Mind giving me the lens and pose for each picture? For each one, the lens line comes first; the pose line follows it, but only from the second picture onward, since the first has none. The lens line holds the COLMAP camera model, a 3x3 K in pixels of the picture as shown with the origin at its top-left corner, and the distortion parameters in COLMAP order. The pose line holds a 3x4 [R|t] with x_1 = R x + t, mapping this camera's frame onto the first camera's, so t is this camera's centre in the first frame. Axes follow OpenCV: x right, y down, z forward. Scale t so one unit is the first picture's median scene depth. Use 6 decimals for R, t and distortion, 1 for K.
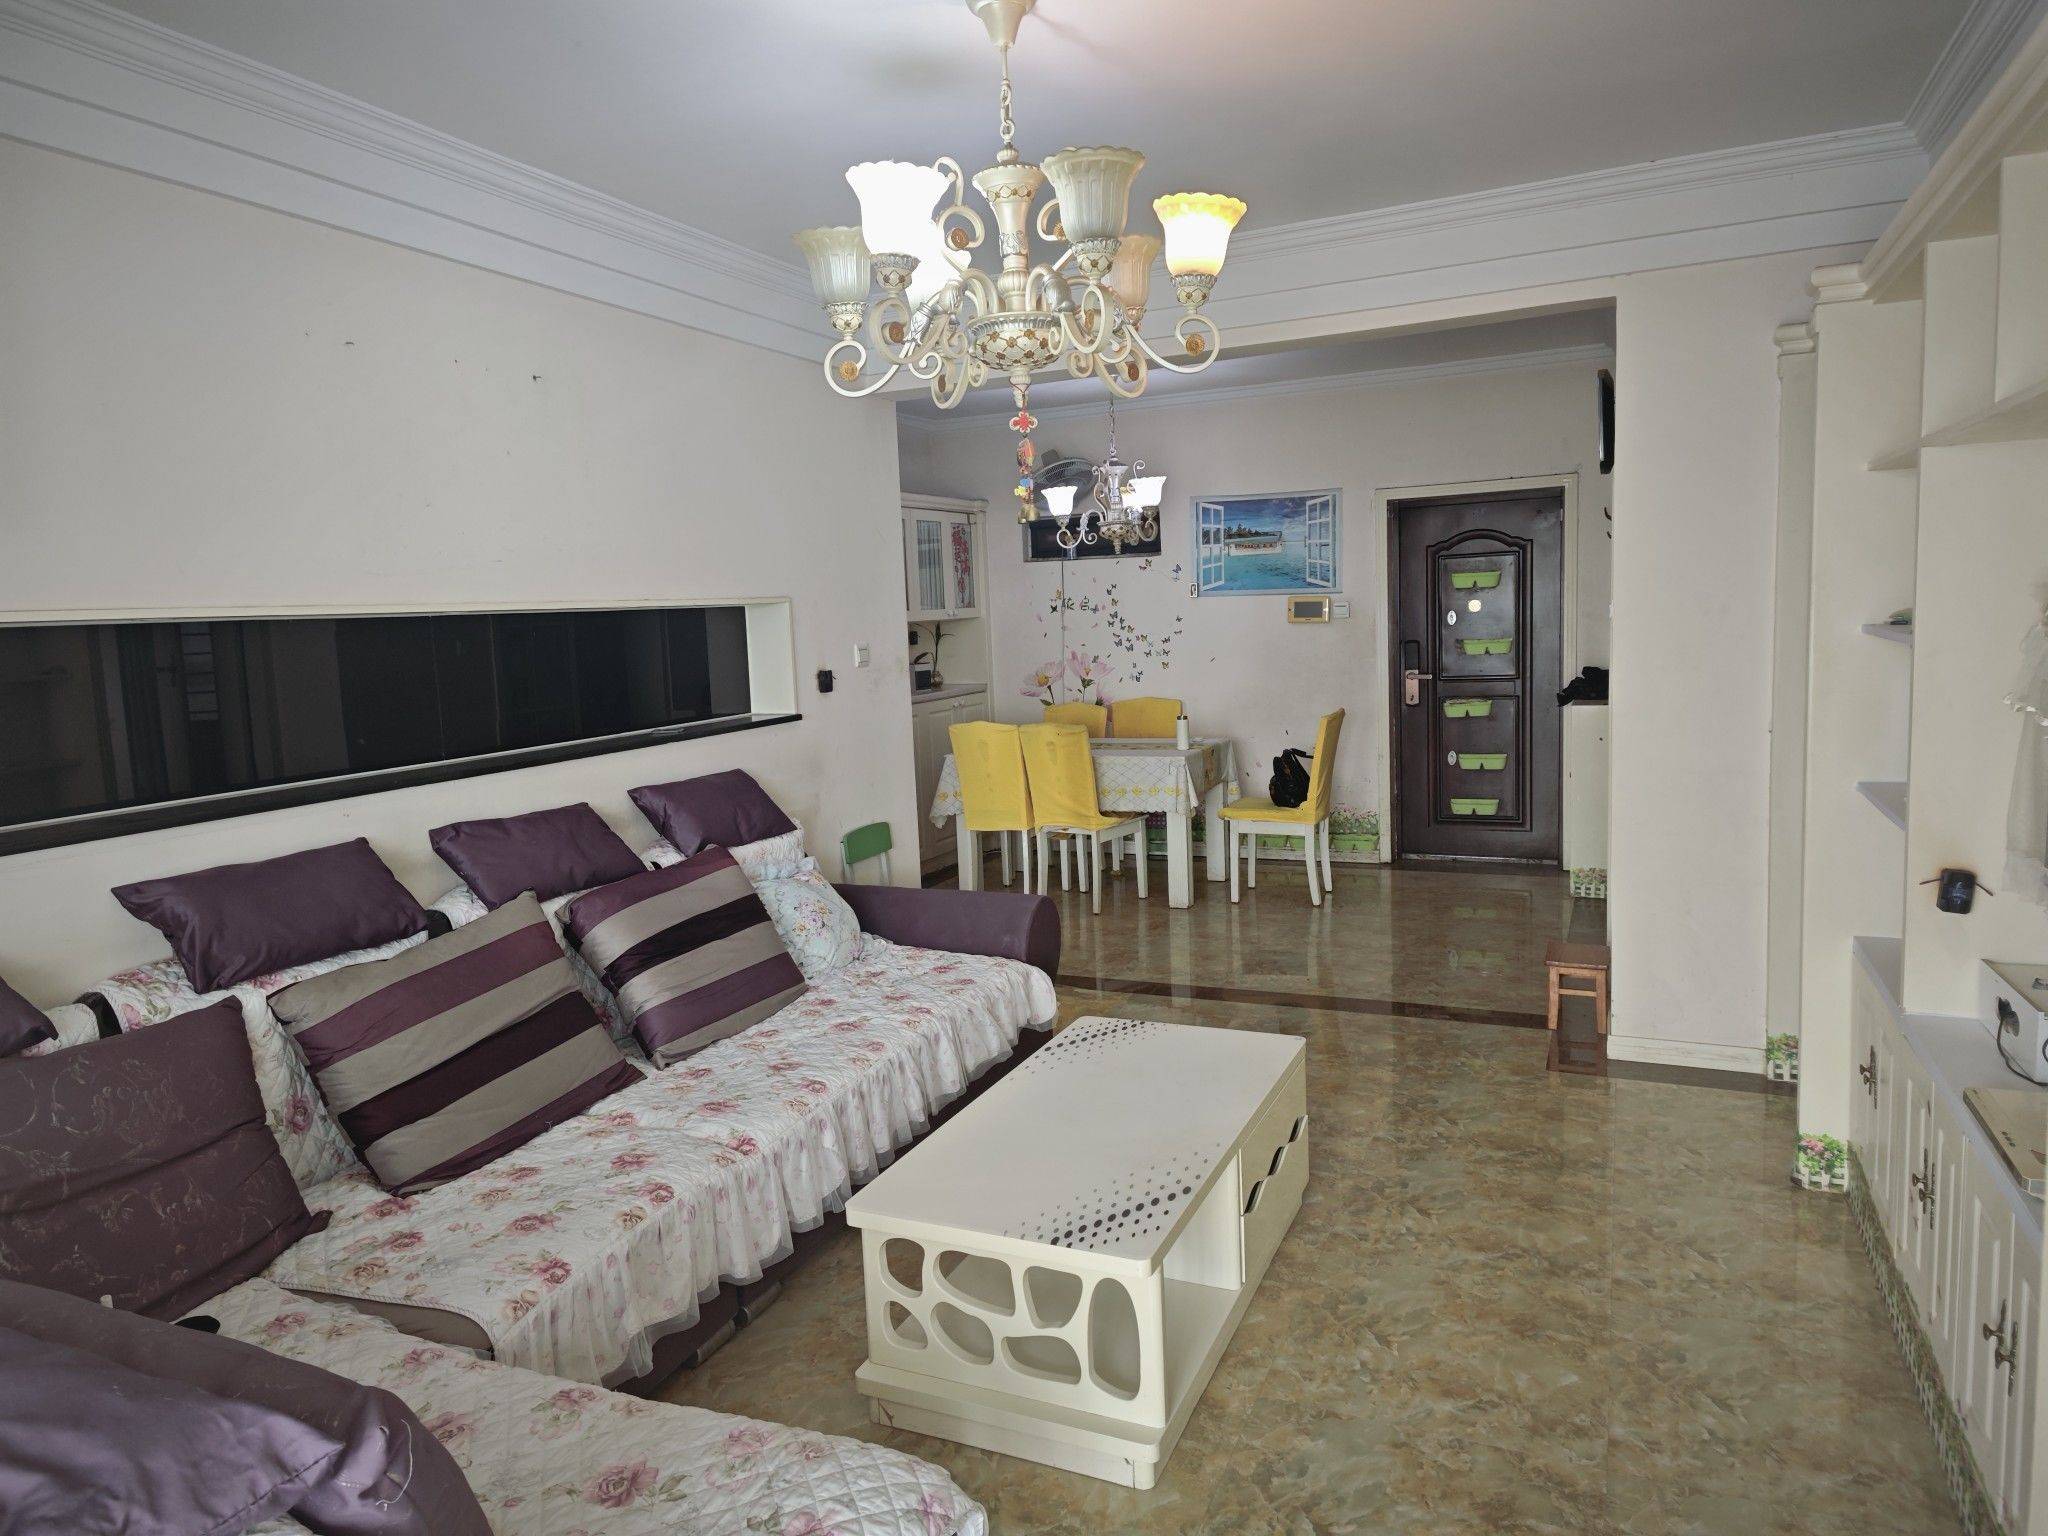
lens RADIAL K [[1307.7, 0, 1023.8], [0, 1307.7, 763.3], [0, 0, 1]] dist [0.010658, 0.001307]
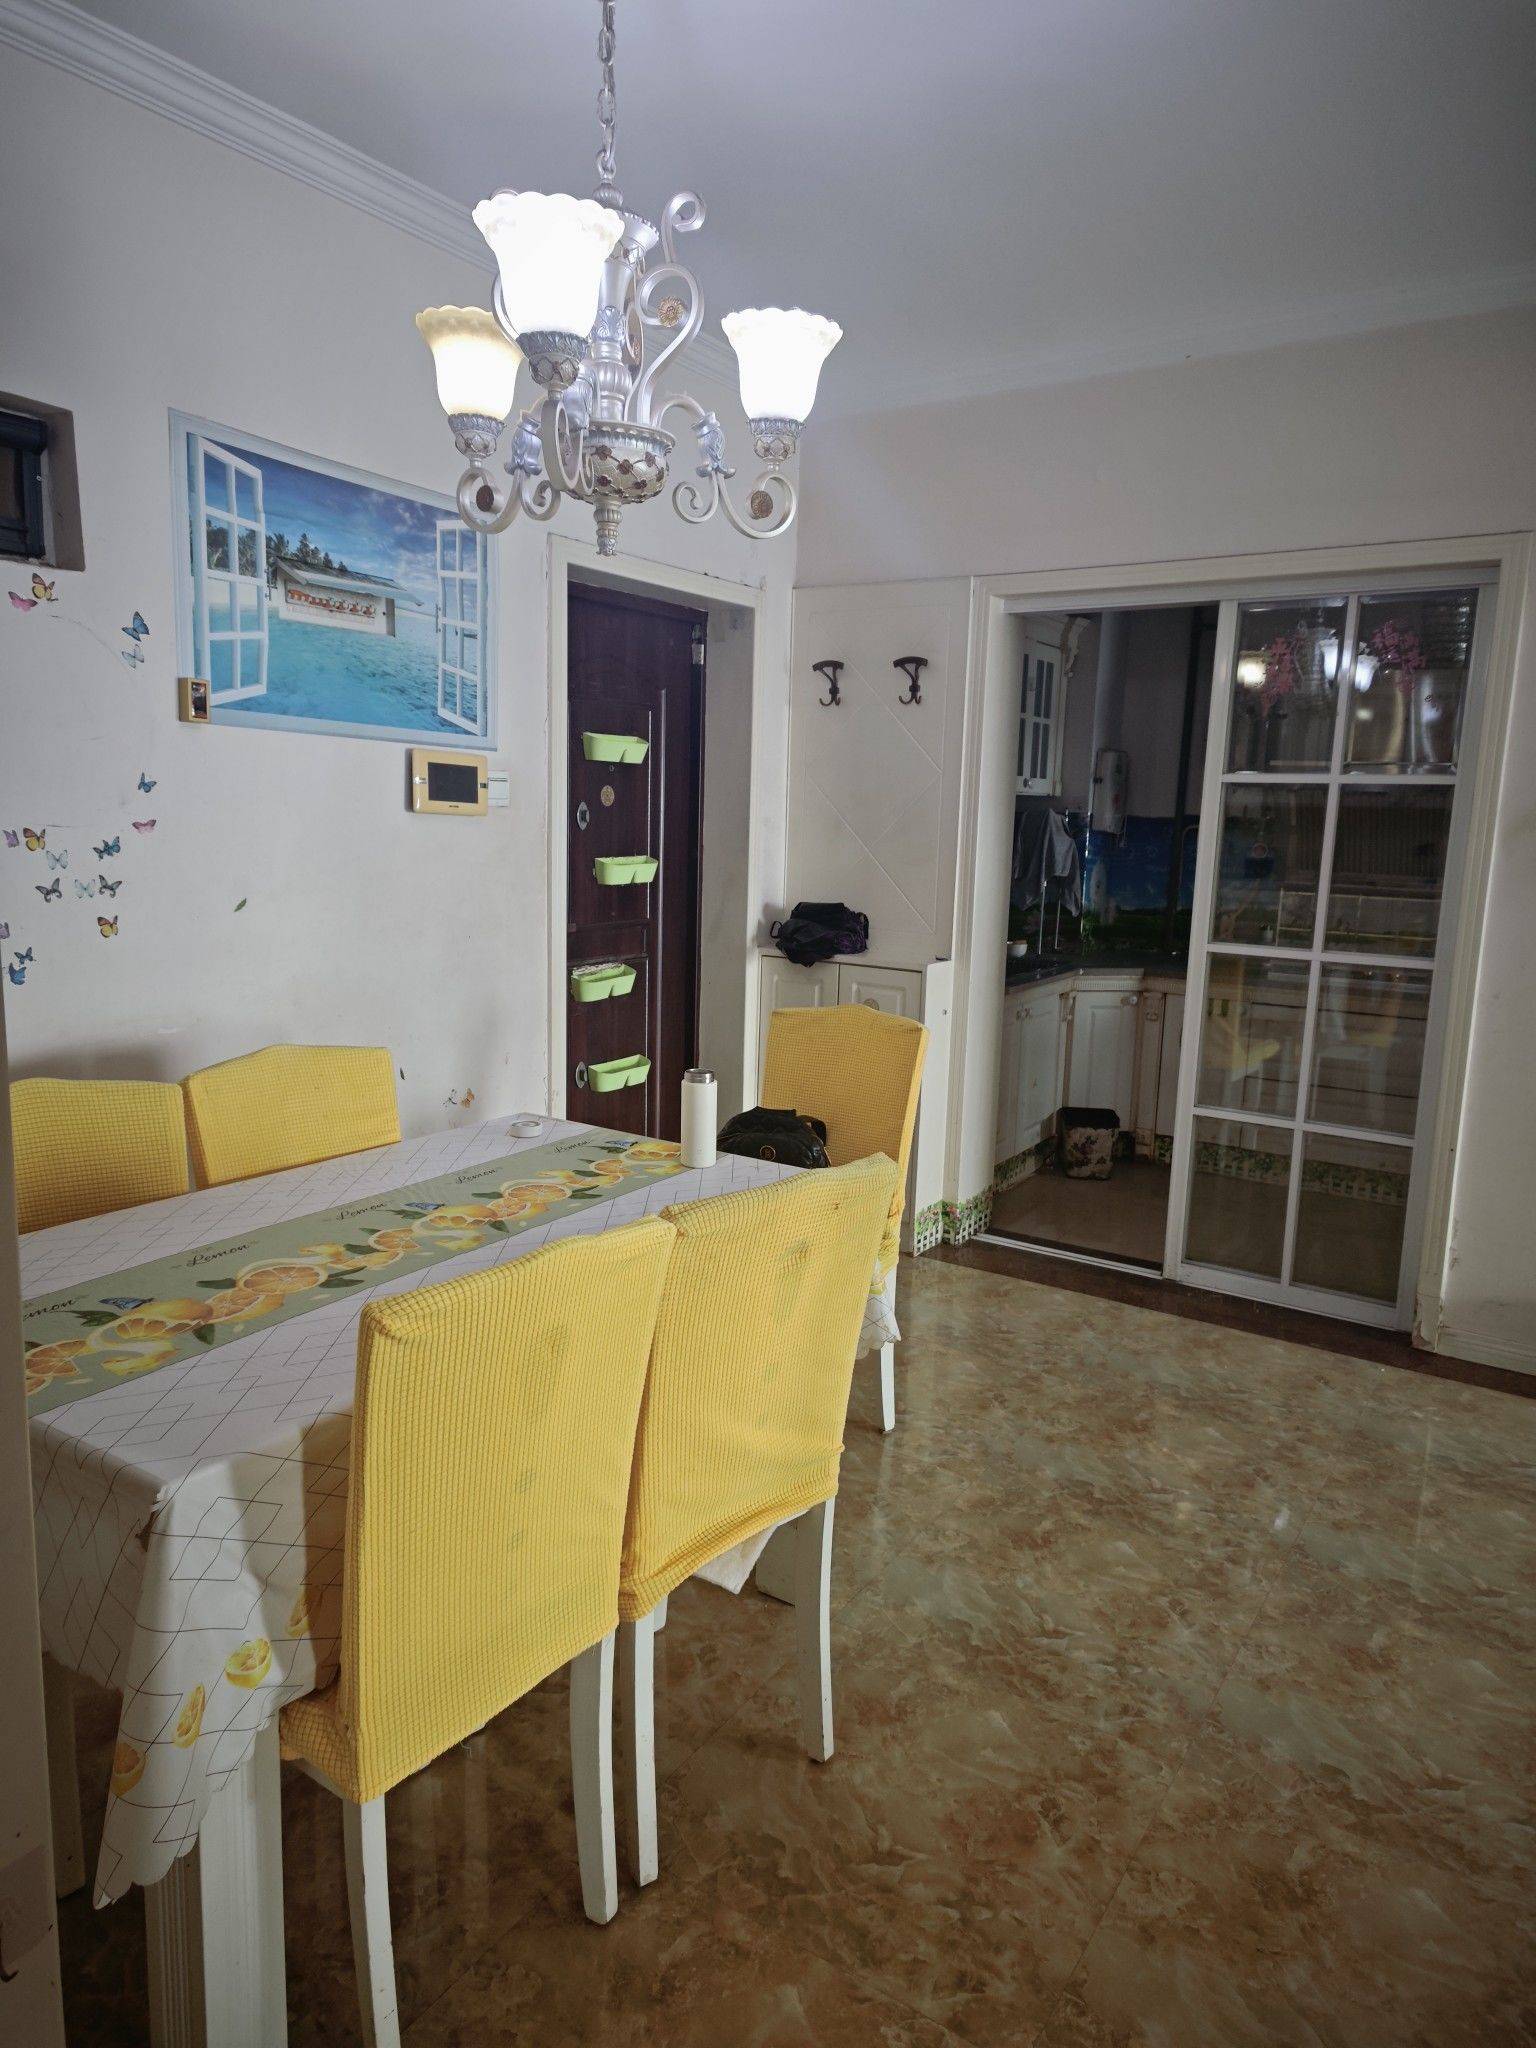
lens RADIAL K [[1307.7, 0, 769.8], [0, 1307.7, 1034.9], [0, 0, 1]] dist [0.010658, 0.001307]
pose [[0.172847, -0.124296, 0.977074, -0.188922], [0.081991, 0.990378, 0.111484, -0.073690], [-0.981530, 0.060841, 0.181375, 0.811280]]
